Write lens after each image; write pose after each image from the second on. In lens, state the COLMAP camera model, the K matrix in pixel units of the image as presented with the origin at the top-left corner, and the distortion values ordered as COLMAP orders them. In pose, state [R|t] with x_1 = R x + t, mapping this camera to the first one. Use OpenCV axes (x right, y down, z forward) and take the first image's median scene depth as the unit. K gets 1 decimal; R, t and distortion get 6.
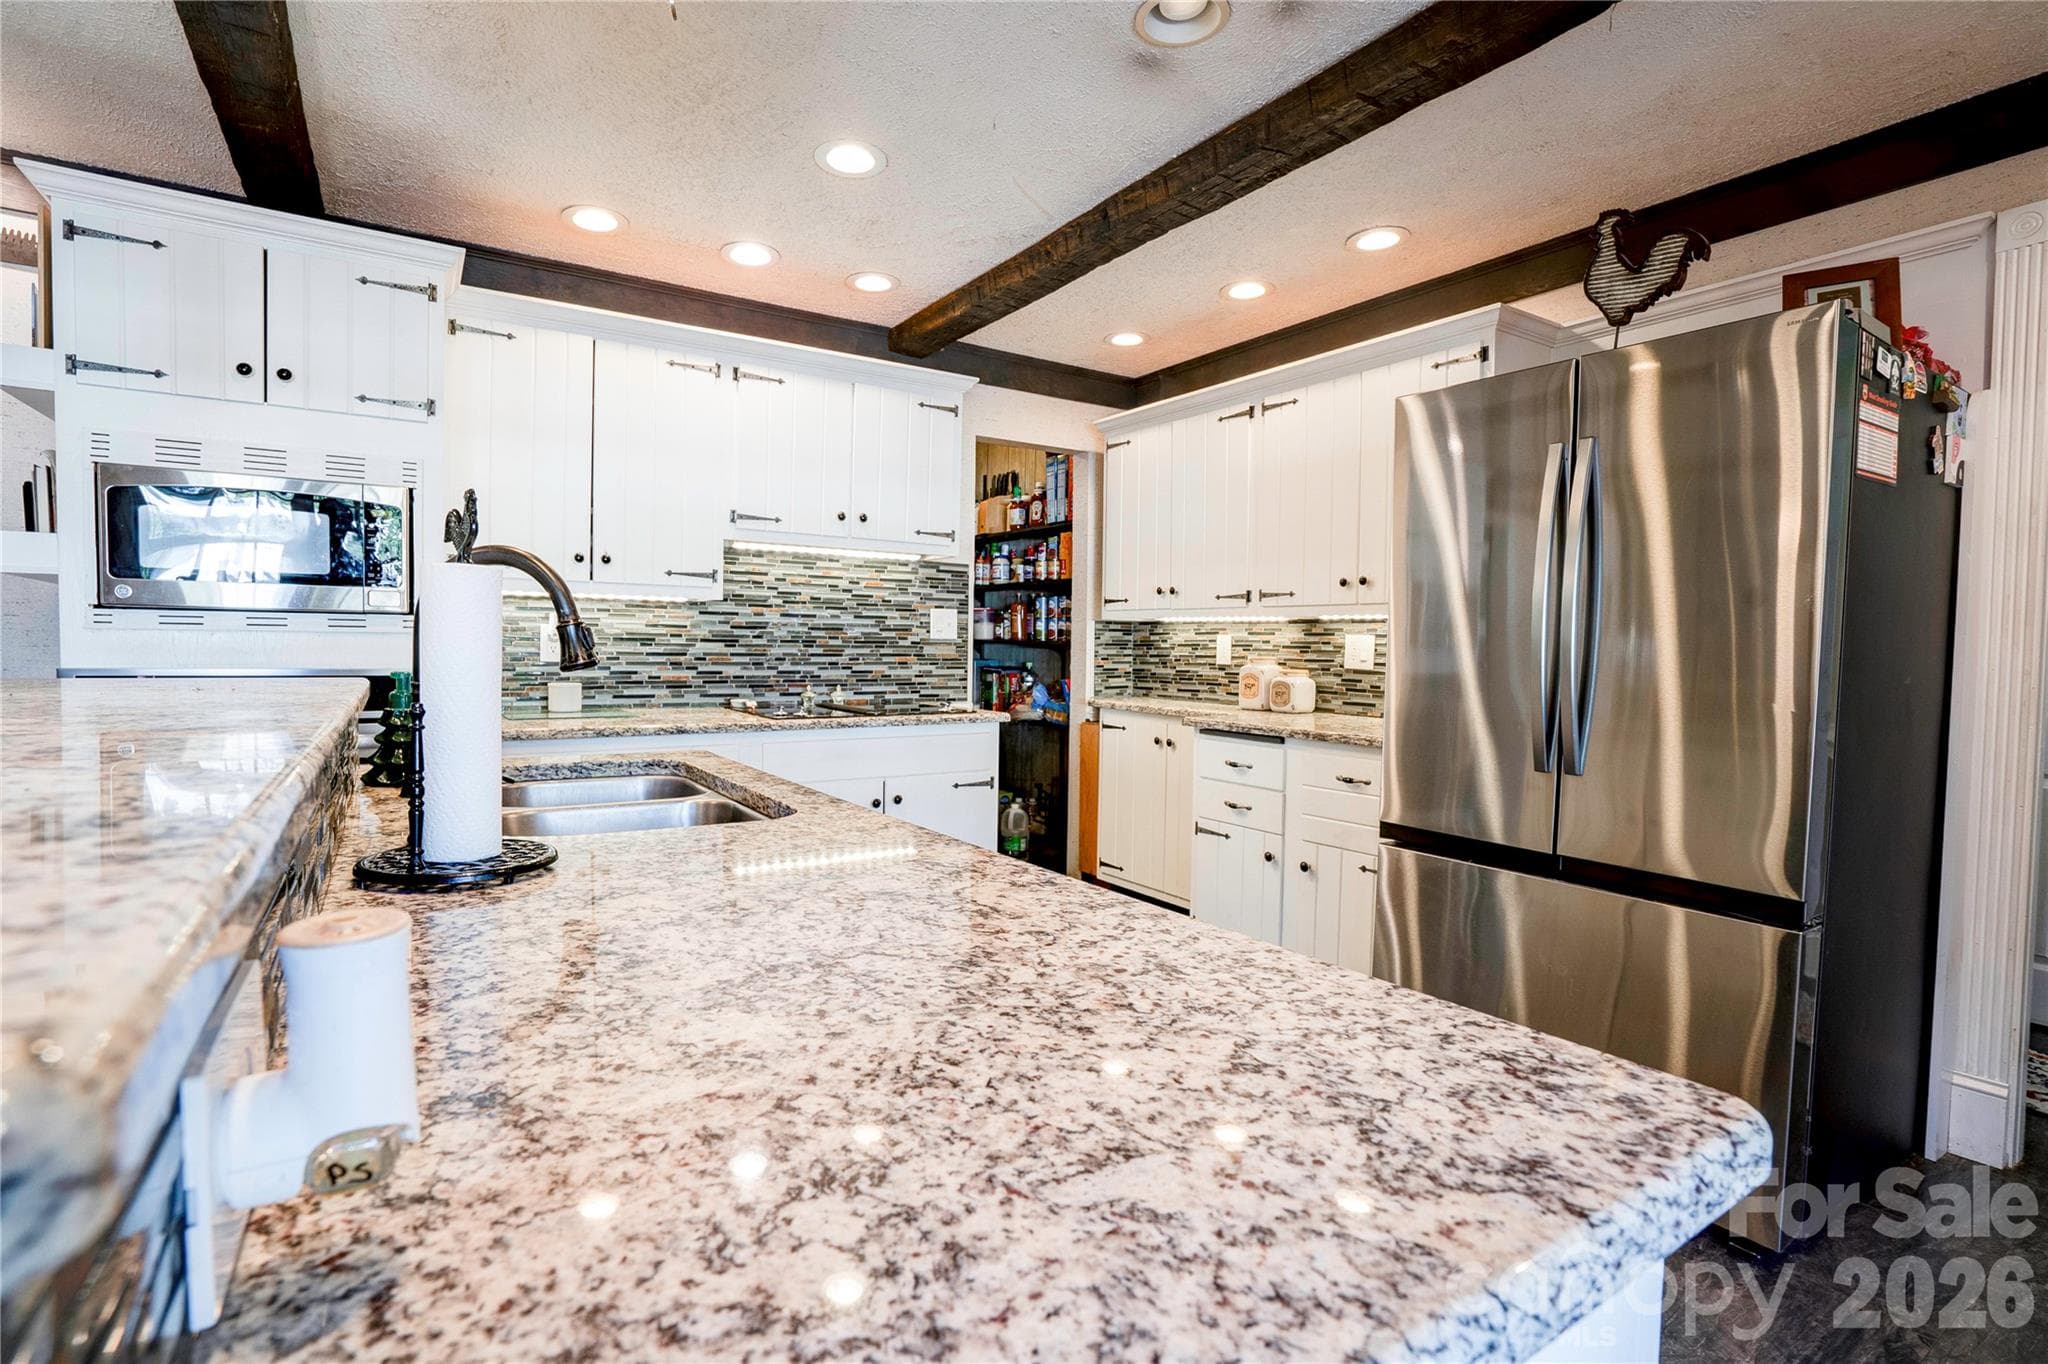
lens RADIAL K [[963.1, 0, 1014.8], [0, 963.1, 689.8], [0, 0, 1]] dist [-0.040329, 0.006739]
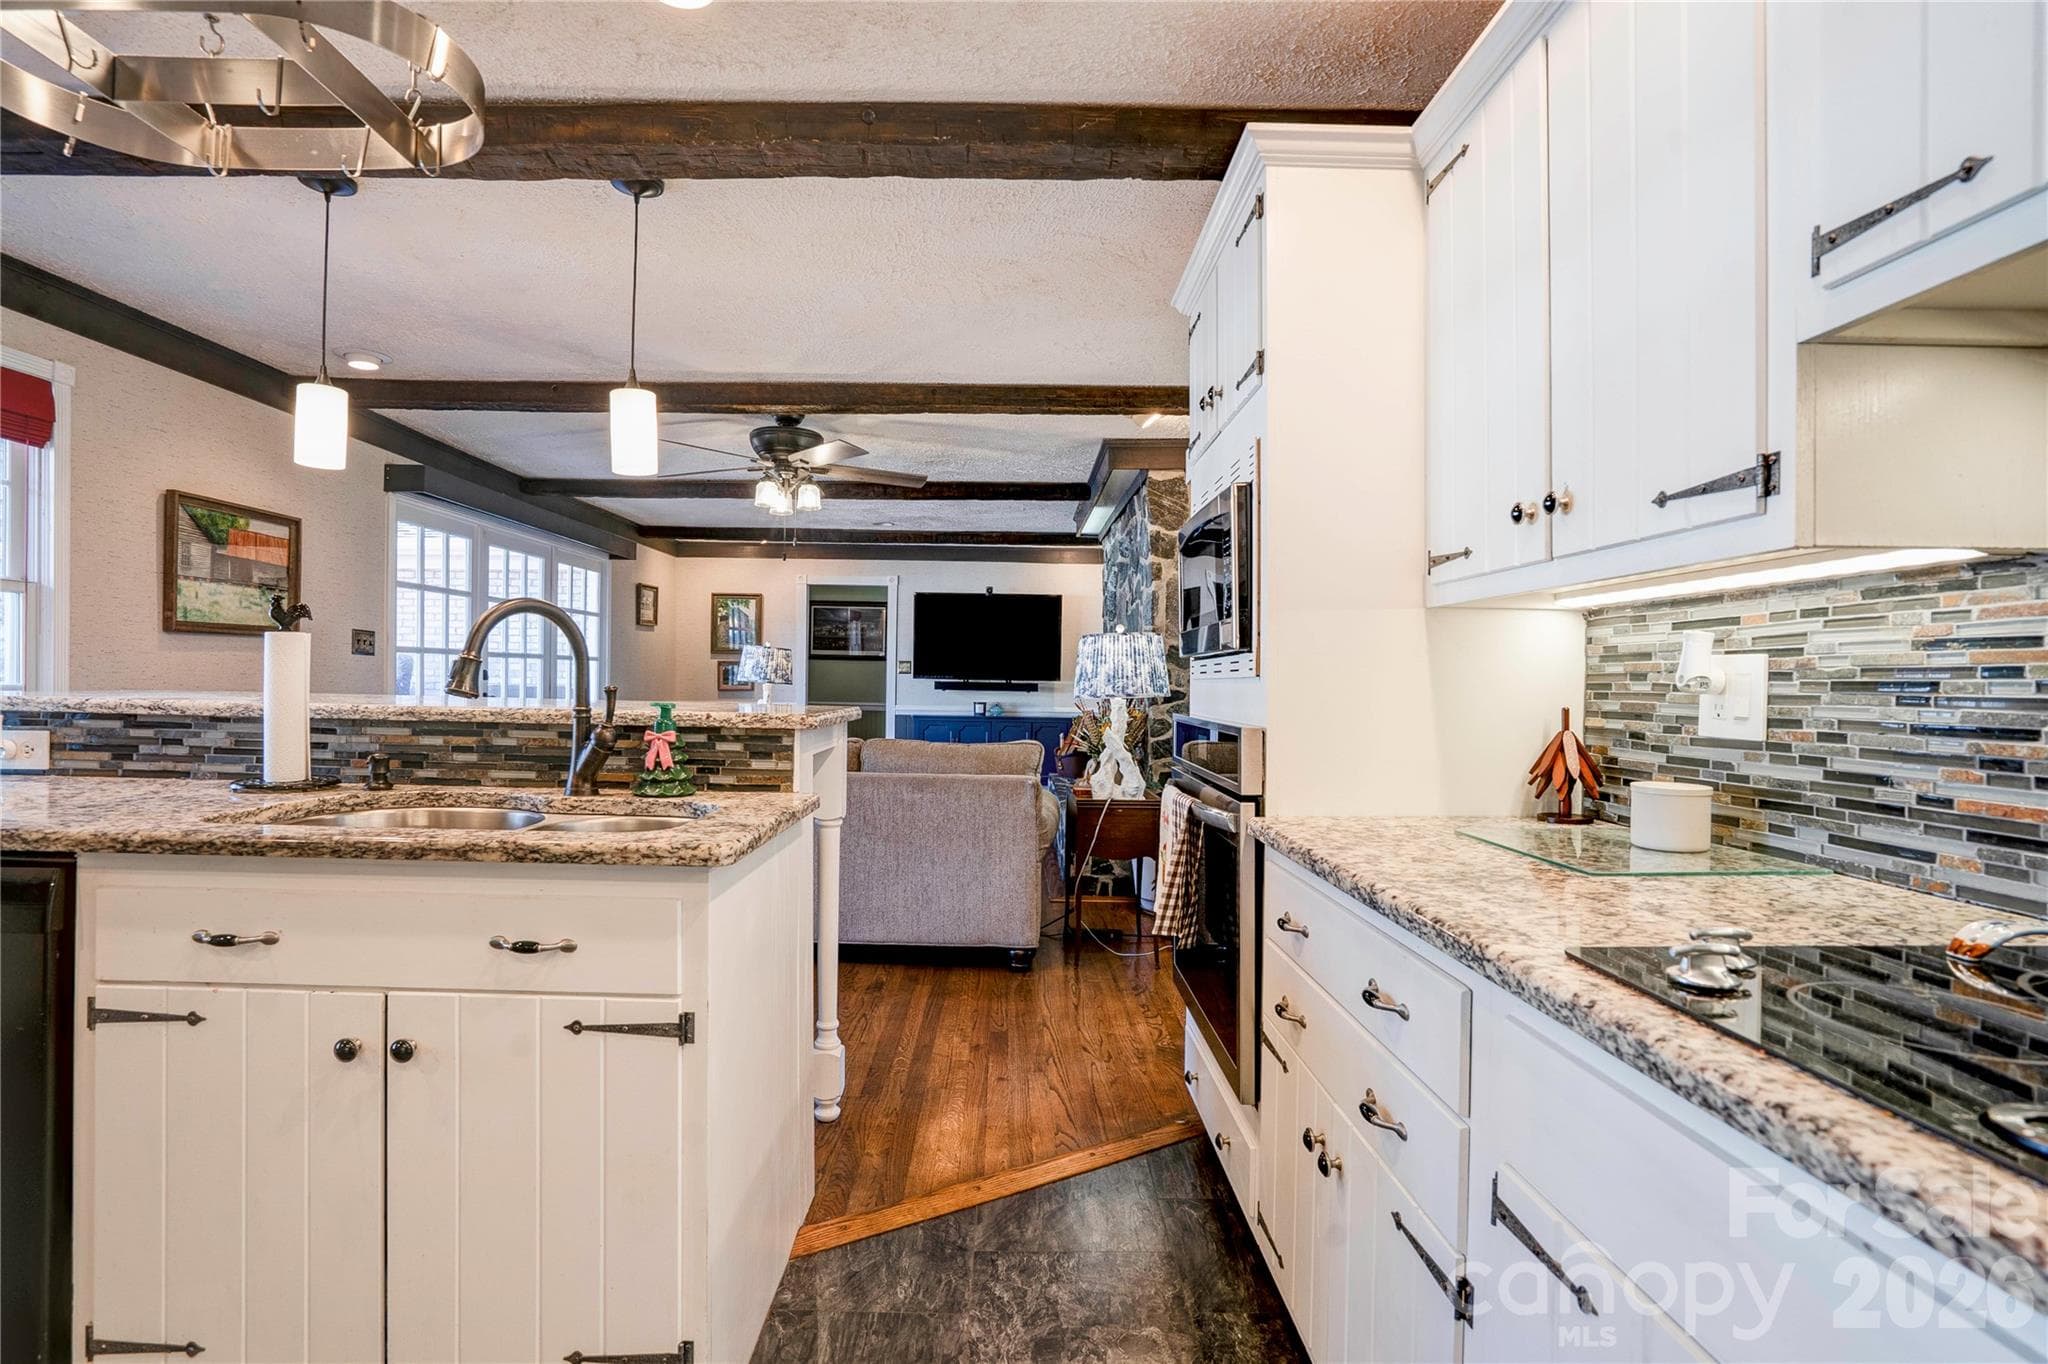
lens RADIAL K [[963.1, 0, 1016.8], [0, 963.1, 685.5], [0, 0, 1]] dist [-0.040329, 0.006739]
pose [[-0.537870, -0.024348, -0.842676, 0.061368], [-0.060013, 0.998153, 0.009465, -0.034027], [0.840889, 0.055662, -0.538338, 0.840413]]
